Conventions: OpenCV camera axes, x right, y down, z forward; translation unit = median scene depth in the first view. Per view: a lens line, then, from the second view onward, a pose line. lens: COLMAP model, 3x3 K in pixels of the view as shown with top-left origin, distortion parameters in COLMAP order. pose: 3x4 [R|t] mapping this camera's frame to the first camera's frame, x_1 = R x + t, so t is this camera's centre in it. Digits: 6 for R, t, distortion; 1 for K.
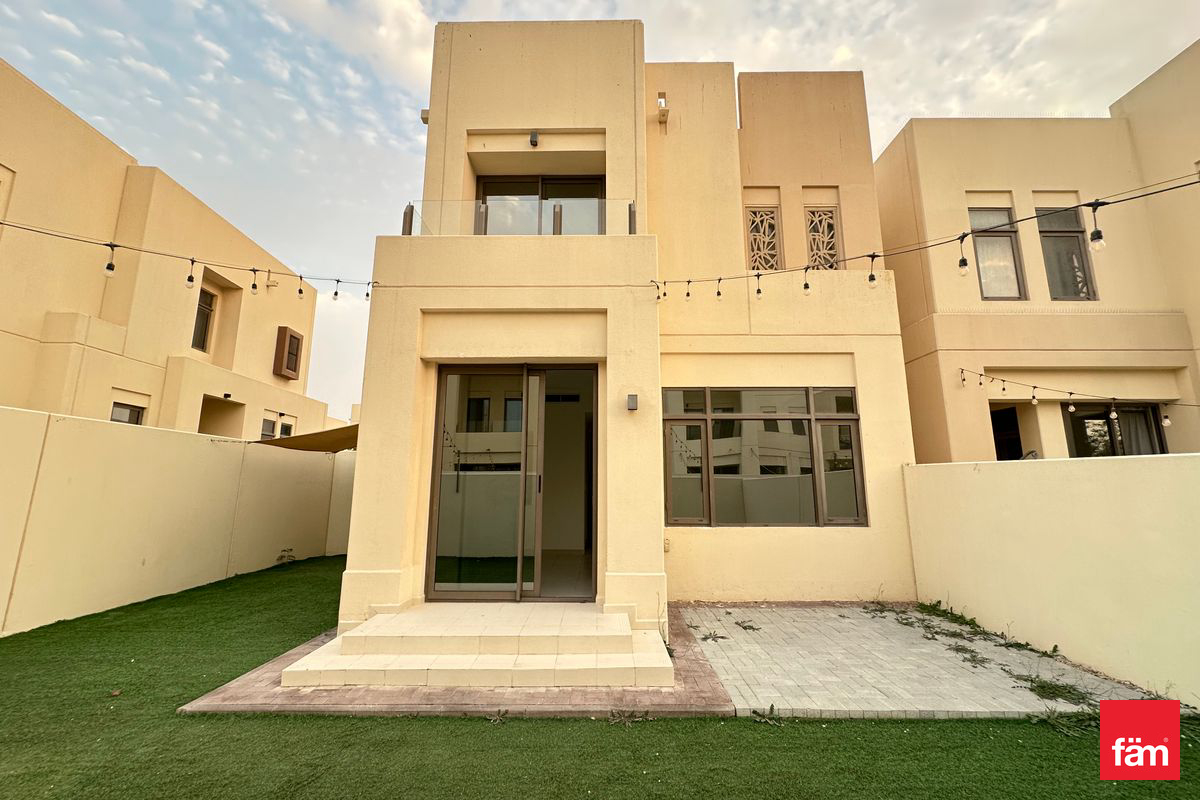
lens RADIAL K [[478.5, 0, 597.6], [0, 478.5, 402.7], [0, 0, 1]] dist [-0.003348, 0.000752]
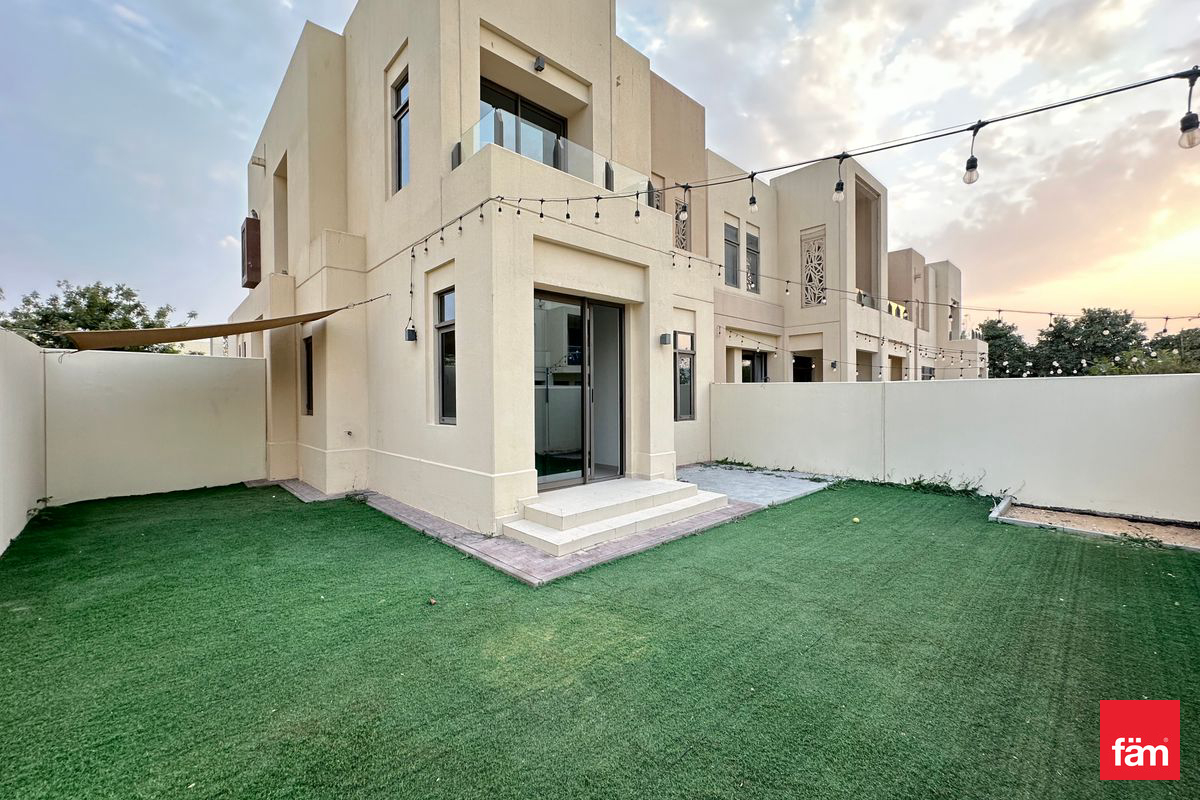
lens RADIAL K [[478.5, 0, 600.7], [0, 478.5, 395.6], [0, 0, 1]] dist [-0.003348, 0.000752]
pose [[0.722220, -0.004515, 0.691649, -1.015461], [-0.116314, 0.984945, 0.127885, 0.005050], [-0.681813, -0.172809, 0.710822, 0.077031]]
